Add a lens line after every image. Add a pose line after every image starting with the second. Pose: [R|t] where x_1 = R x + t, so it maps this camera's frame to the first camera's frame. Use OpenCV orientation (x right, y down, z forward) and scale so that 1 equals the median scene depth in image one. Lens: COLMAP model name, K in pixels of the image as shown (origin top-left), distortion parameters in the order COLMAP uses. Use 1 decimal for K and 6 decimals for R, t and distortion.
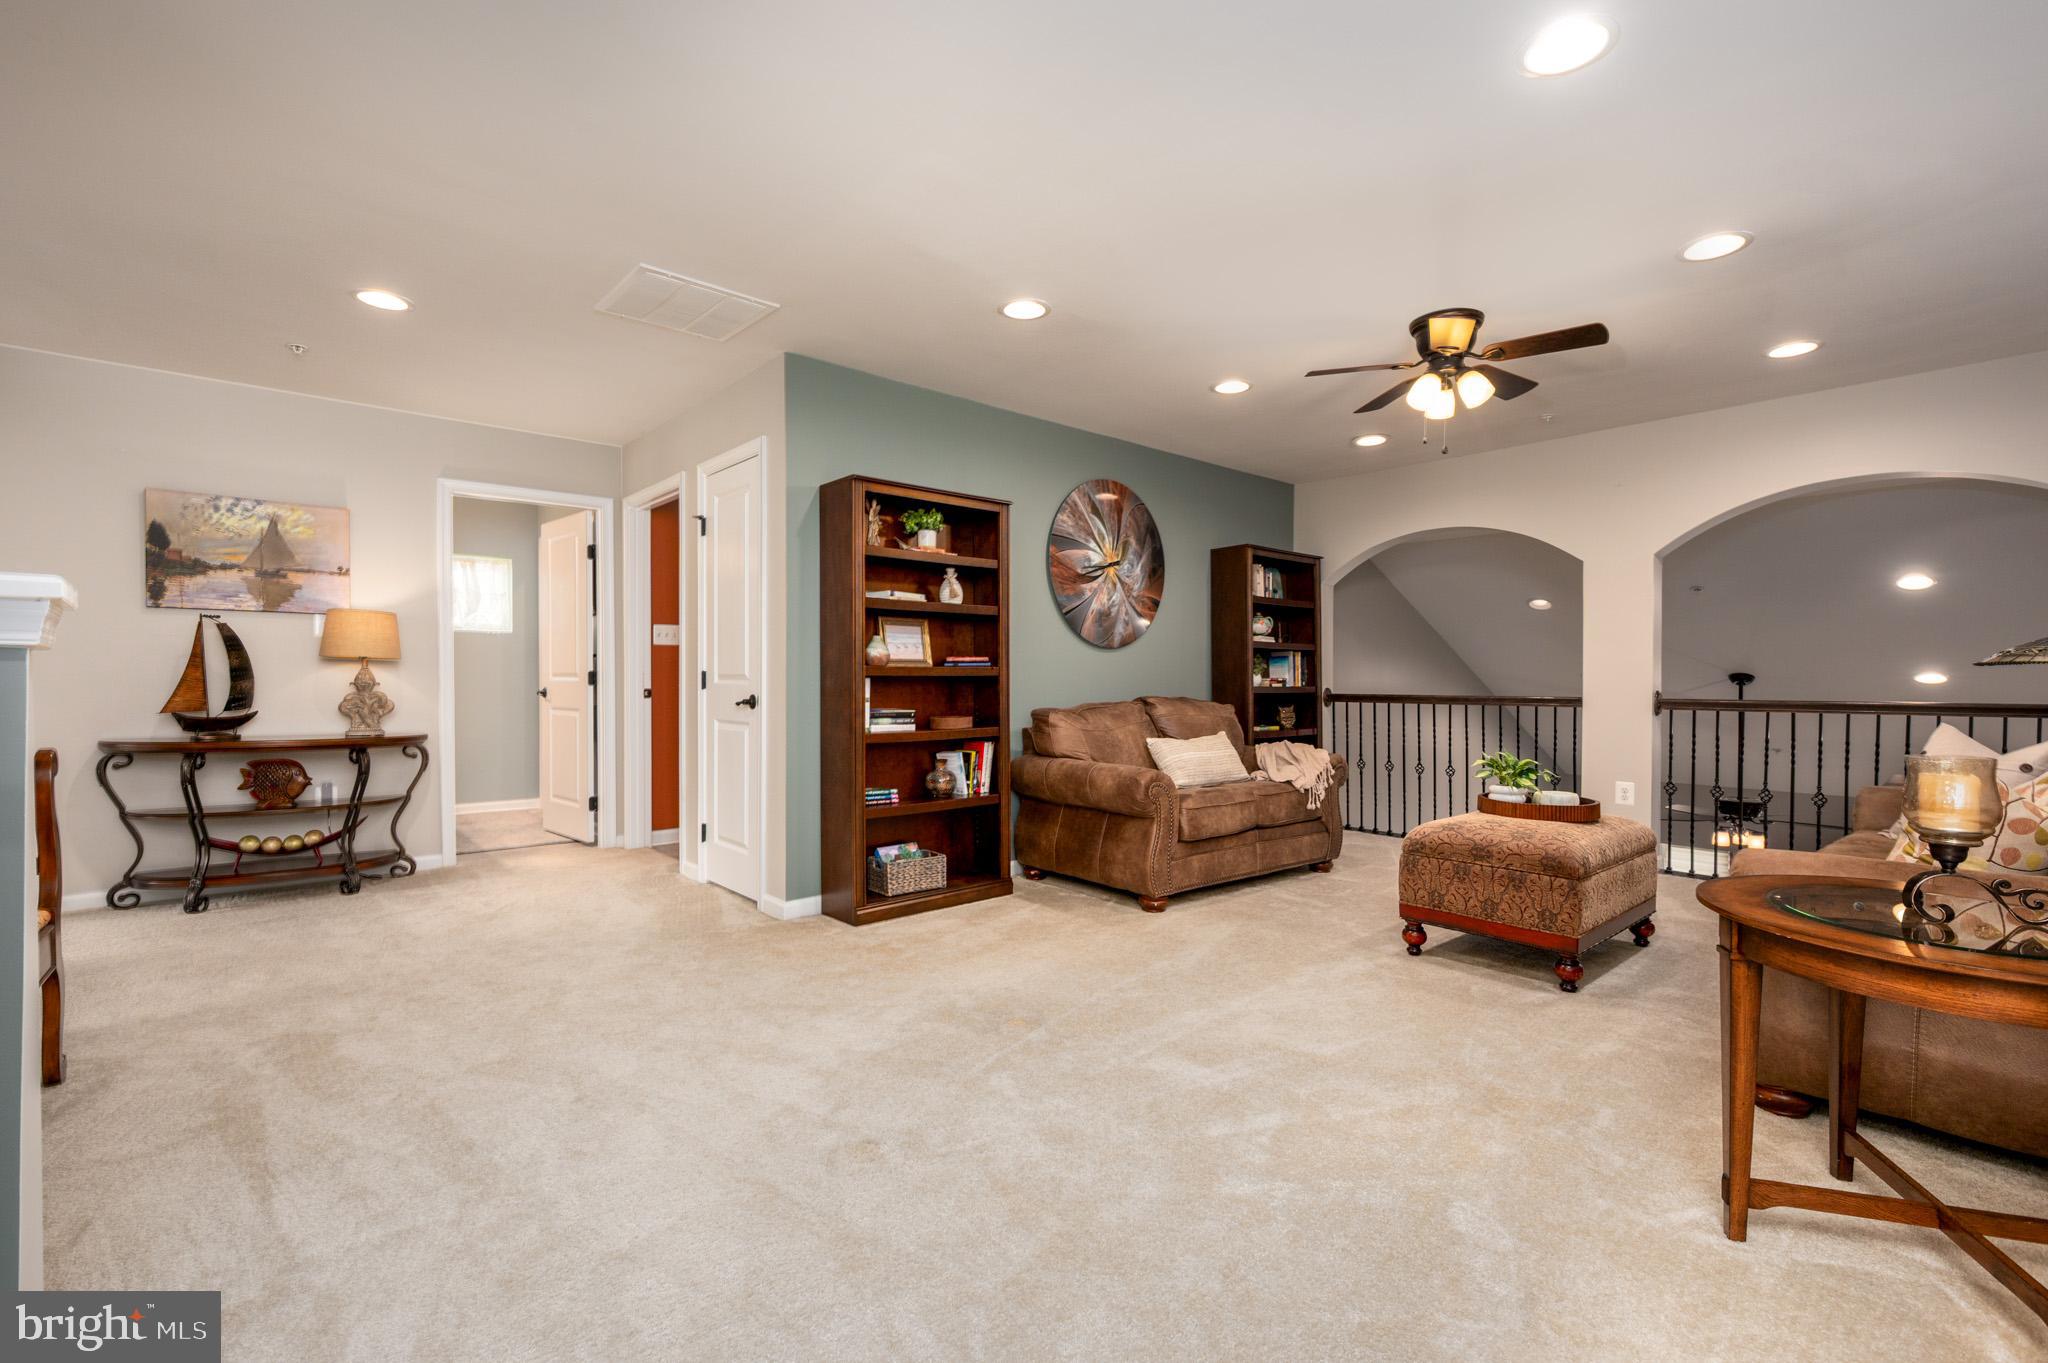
lens RADIAL K [[915.1, 0, 1023.3], [0, 915.1, 690.9], [0, 0, 1]] dist [0.001478, -0.000020]
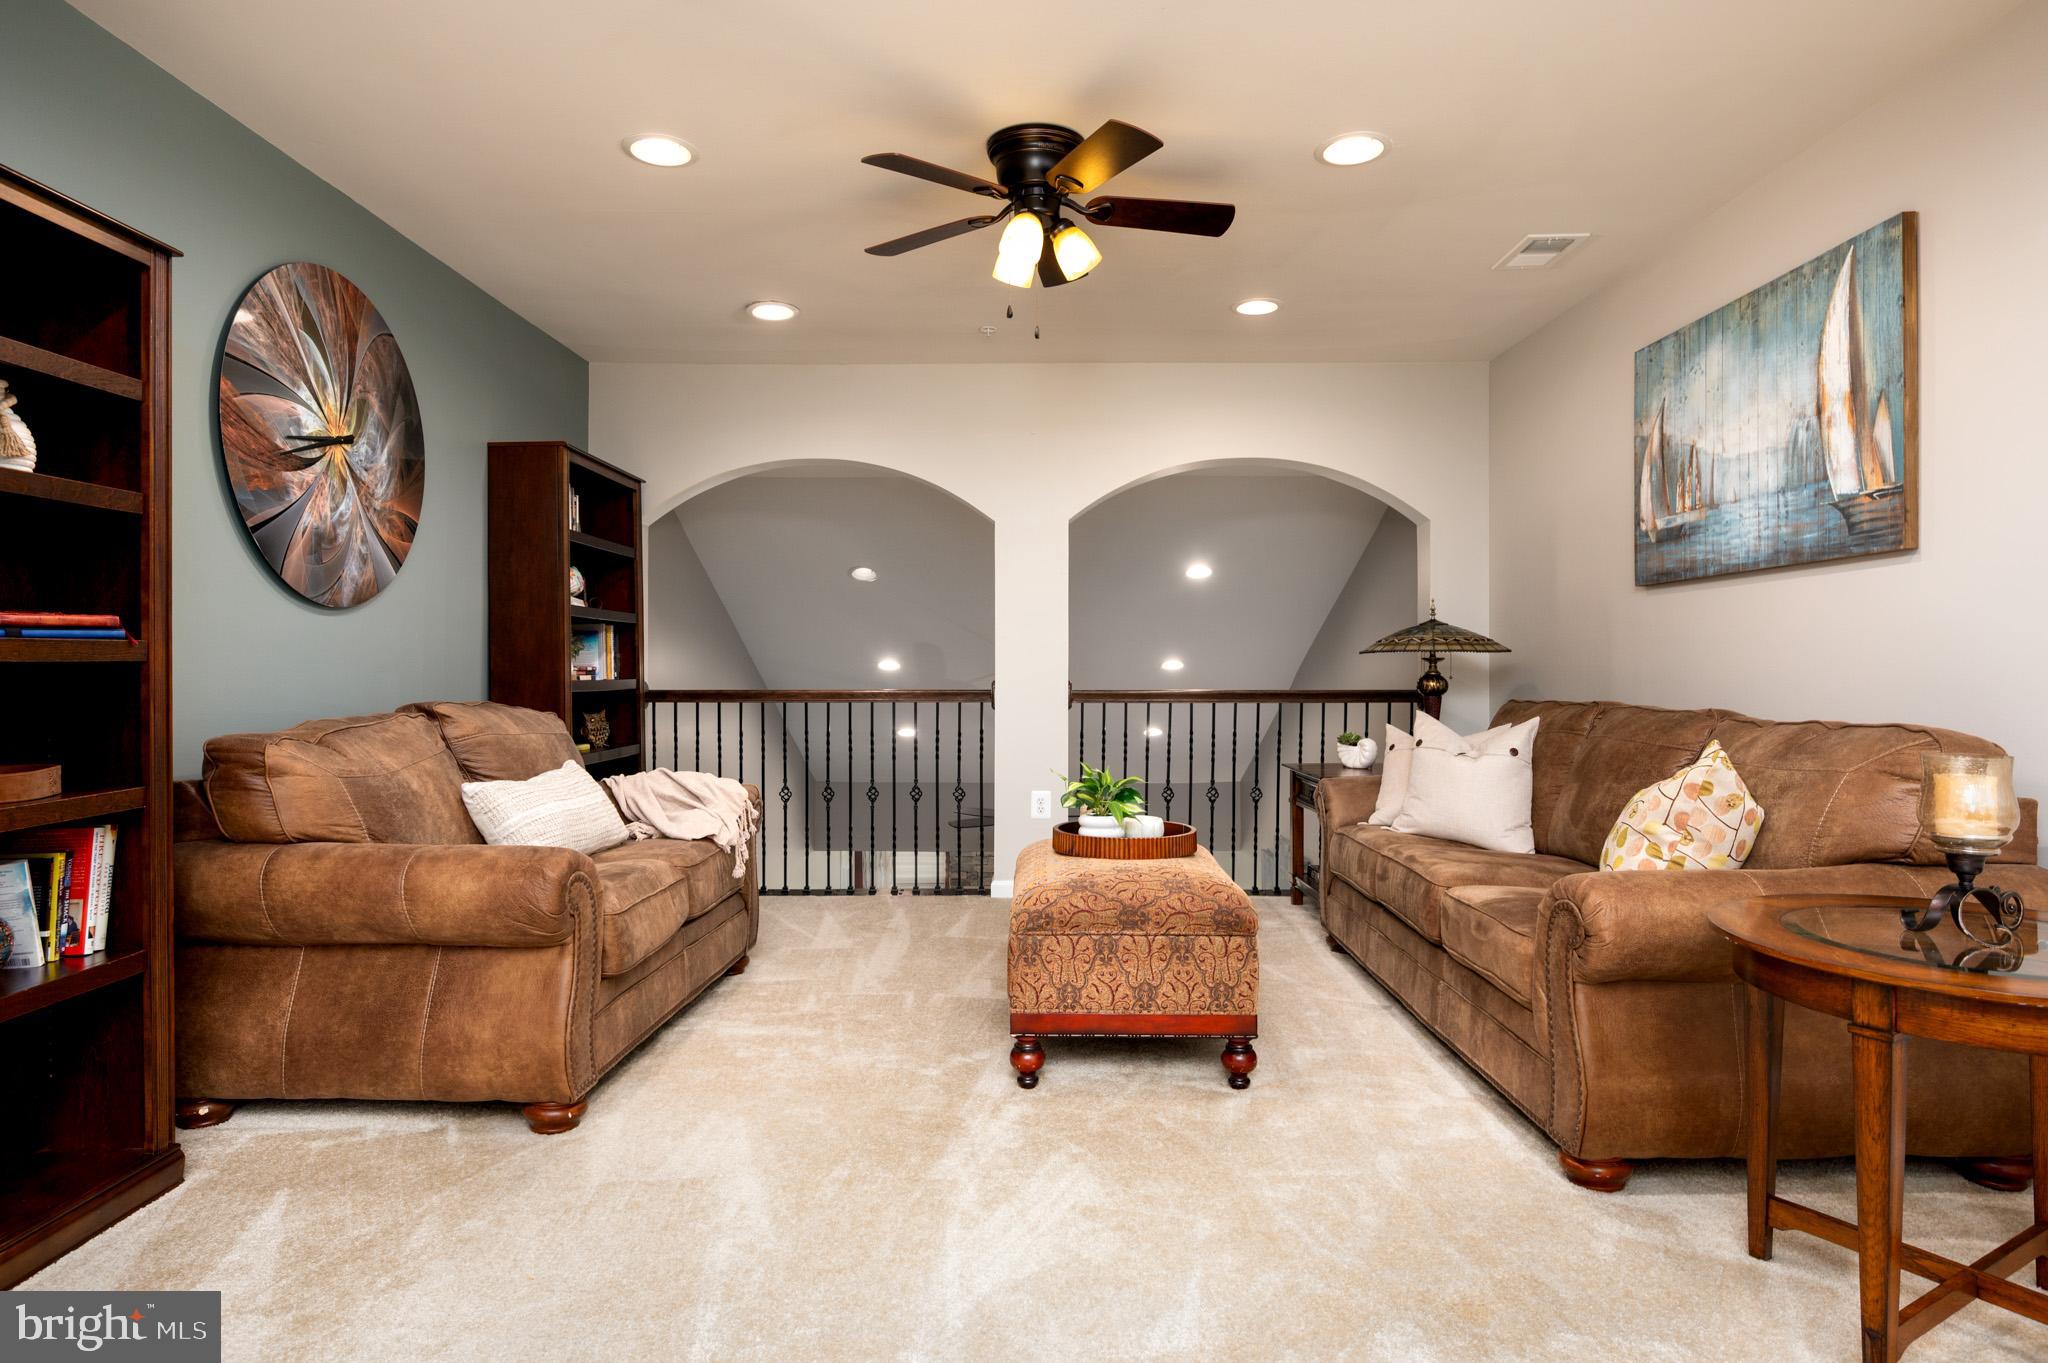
lens RADIAL K [[1154.6, 0, 1029.2], [0, 1154.6, 665.0], [0, 0, 1]] dist [0.002034, 0.000404]
pose [[0.656695, -0.000721, 0.754156, -0.140318], [0.012272, 0.999877, -0.009731, -0.004660], [-0.754056, 0.015645, 0.656623, 0.319115]]
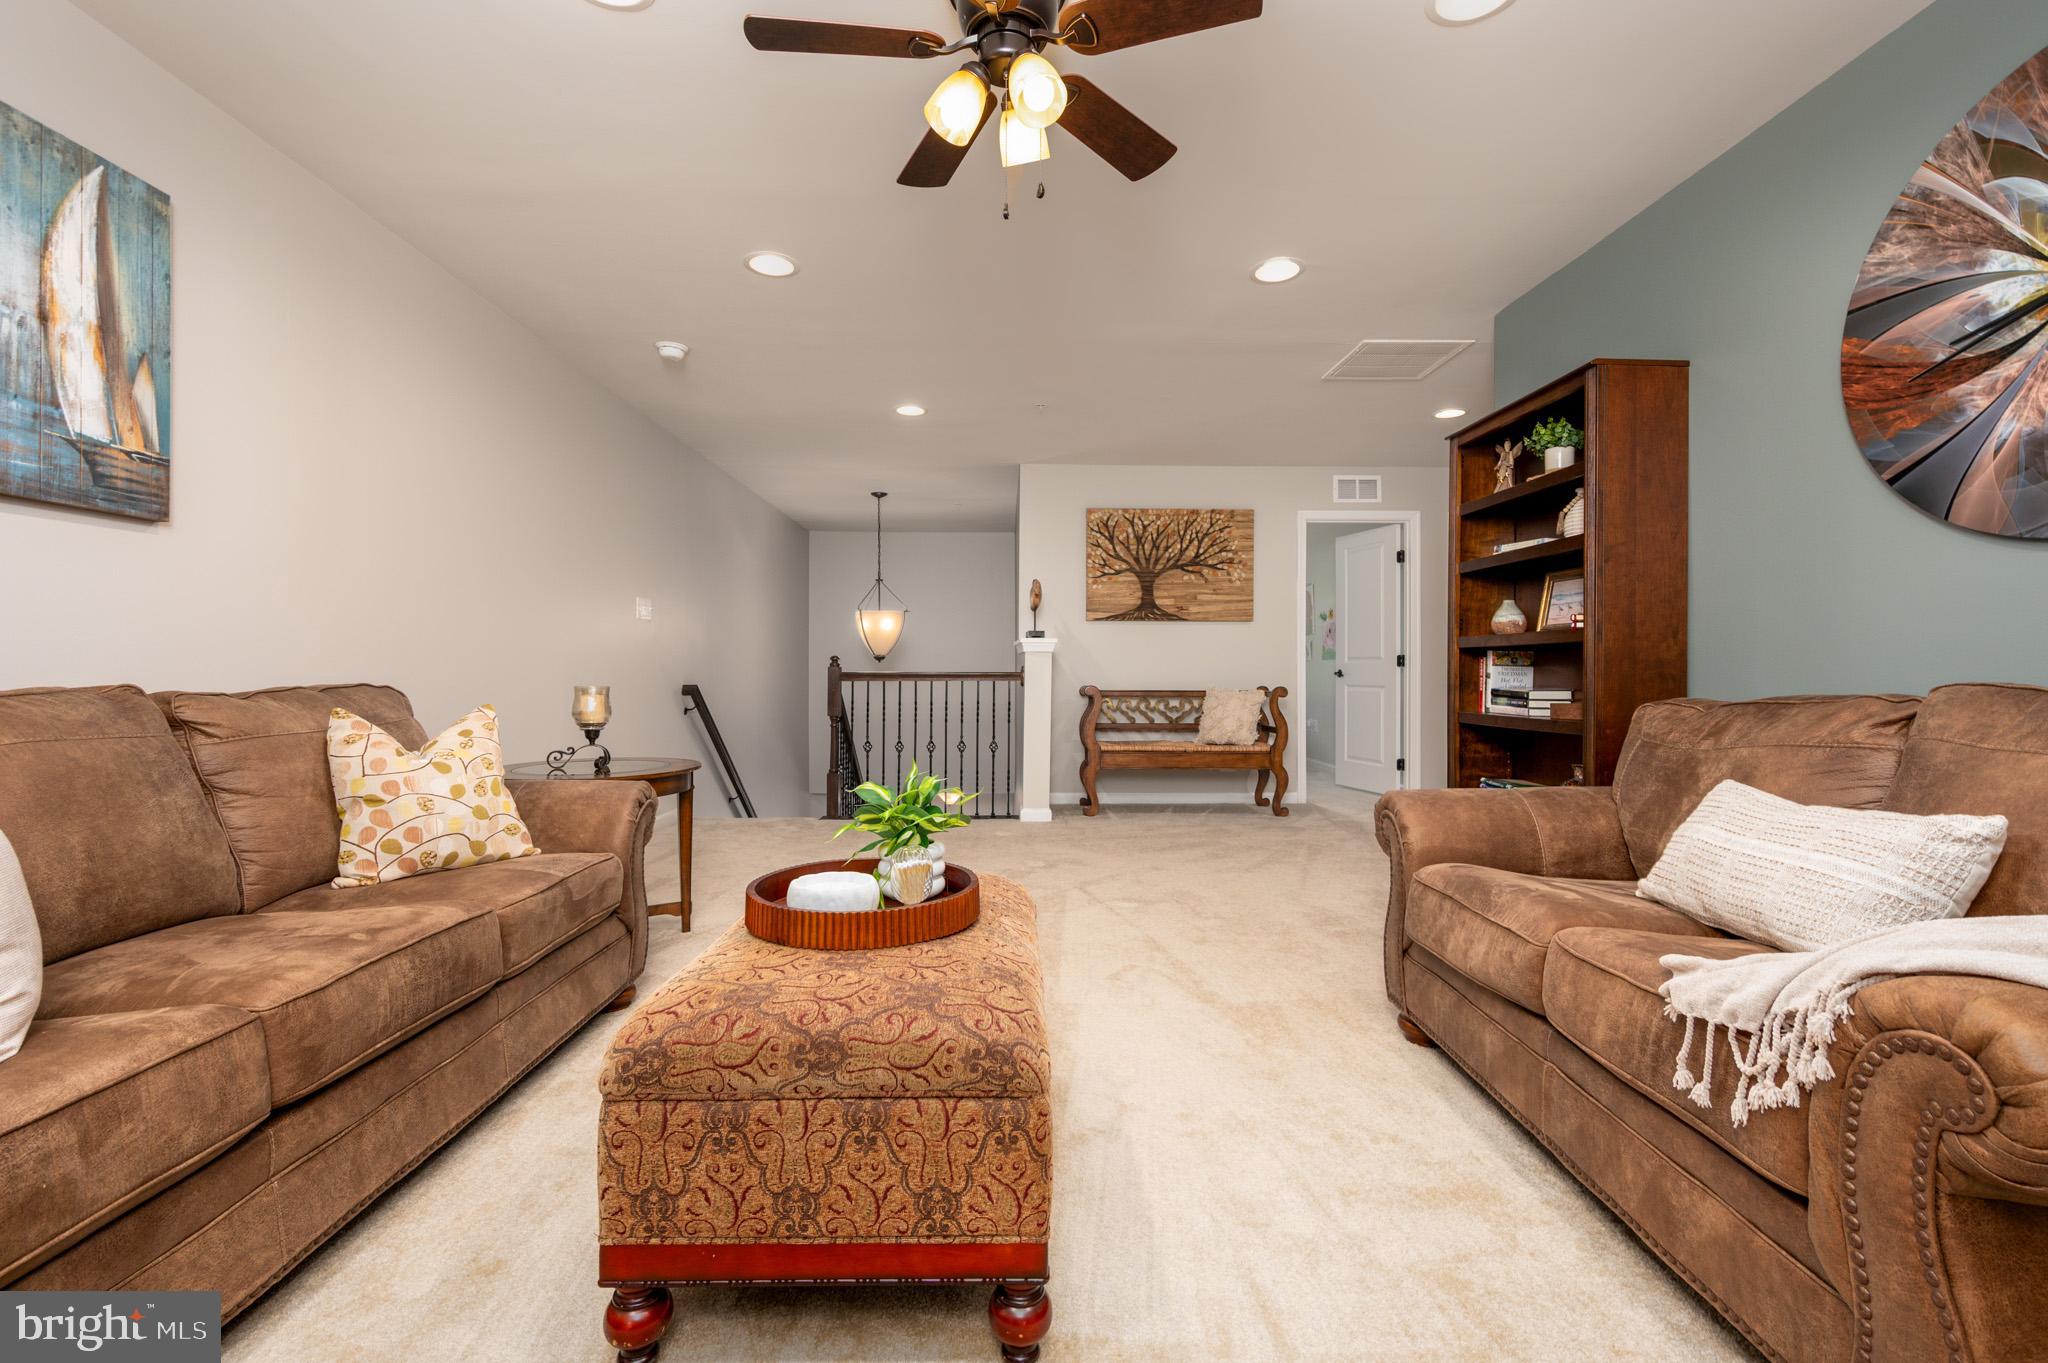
lens RADIAL K [[885.7, 0, 1024.0], [0, 885.7, 681.5], [0, 0, 1]] dist [-0.000187, -0.000071]
pose [[-0.643624, 0.007294, -0.765307, 0.613259], [-0.013651, 0.999686, 0.021008, 0.003329], [0.765220, 0.023969, -0.643323, 0.971461]]
